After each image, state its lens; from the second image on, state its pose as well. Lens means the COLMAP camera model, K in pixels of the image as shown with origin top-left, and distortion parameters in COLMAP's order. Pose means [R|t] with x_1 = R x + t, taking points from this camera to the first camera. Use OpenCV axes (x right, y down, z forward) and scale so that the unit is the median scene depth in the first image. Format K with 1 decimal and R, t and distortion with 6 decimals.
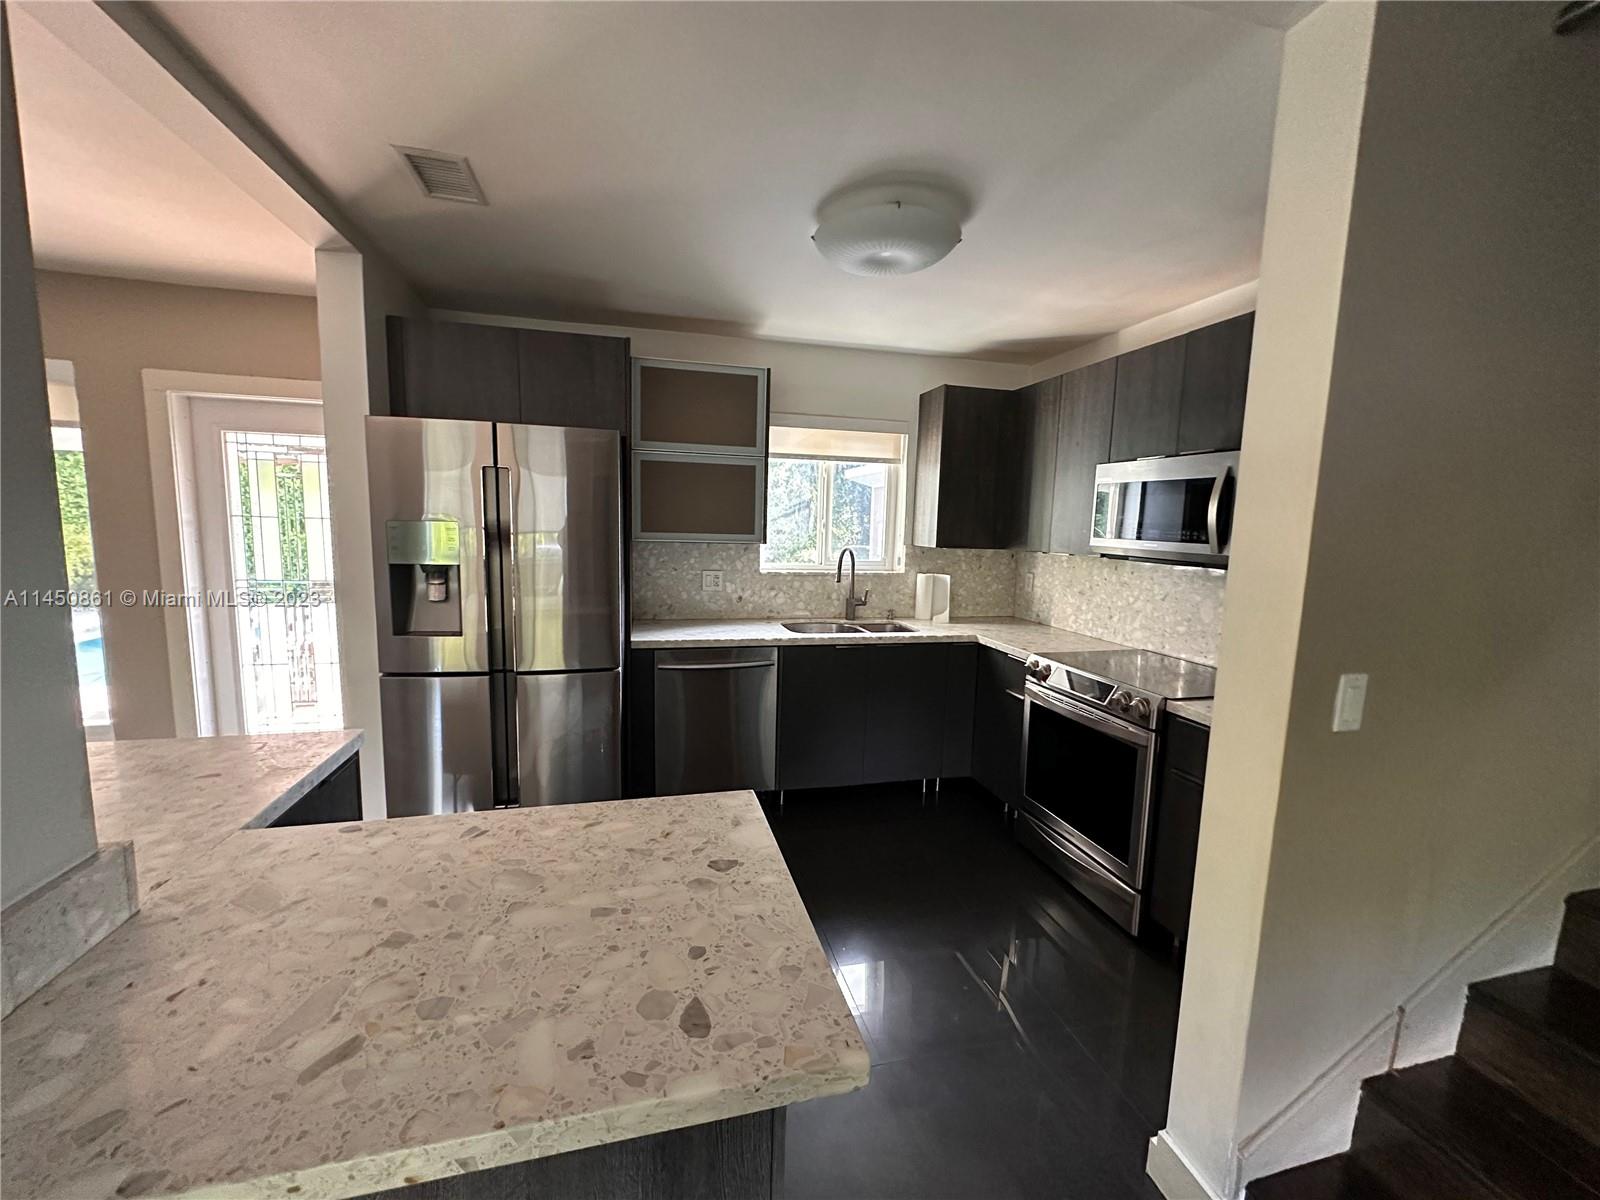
lens RADIAL K [[638.2, 0, 805.4], [0, 638.2, 600.3], [0, 0, 1]] dist [-0.000113, 0.000164]
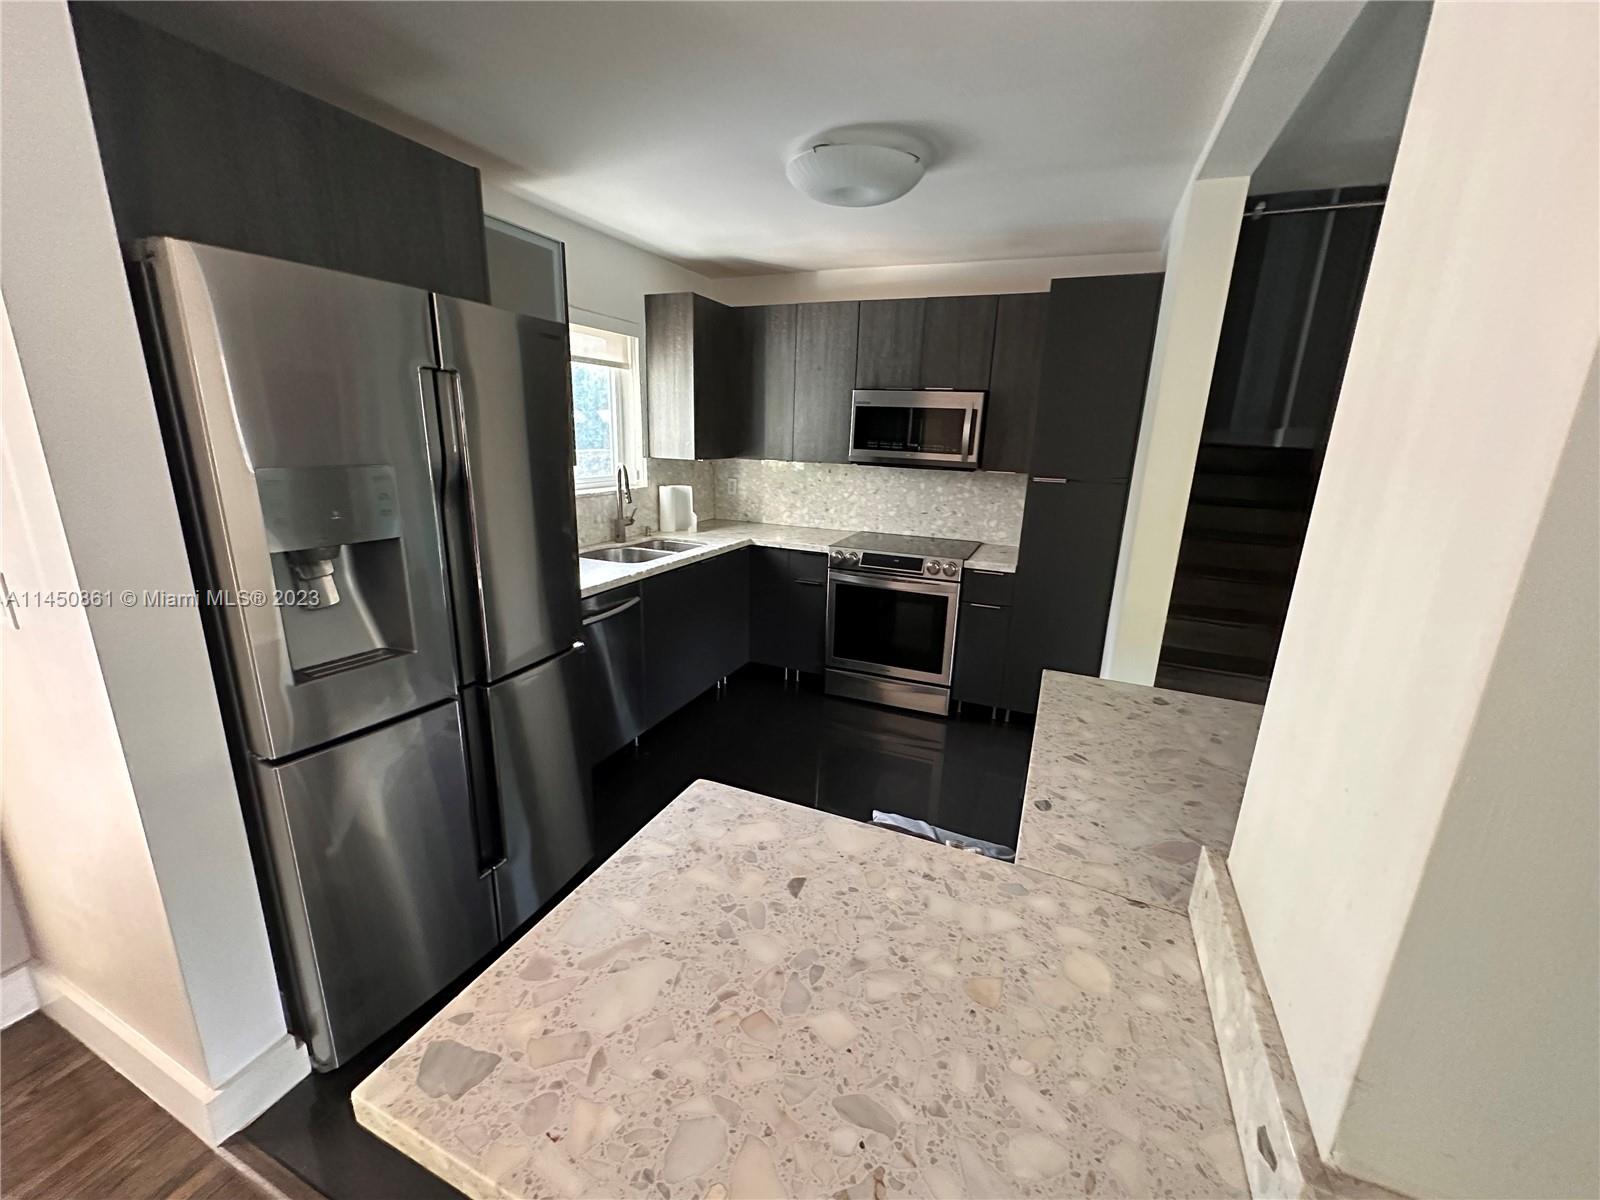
lens RADIAL K [[638.2, 0, 794.9], [0, 638.2, 598.5], [0, 0, 1]] dist [-0.000113, 0.000164]
pose [[0.610530, -0.212015, 0.763088, -0.643758], [0.083513, 0.975365, 0.204176, -0.074879], [-0.787578, -0.060928, 0.613196, 0.281083]]
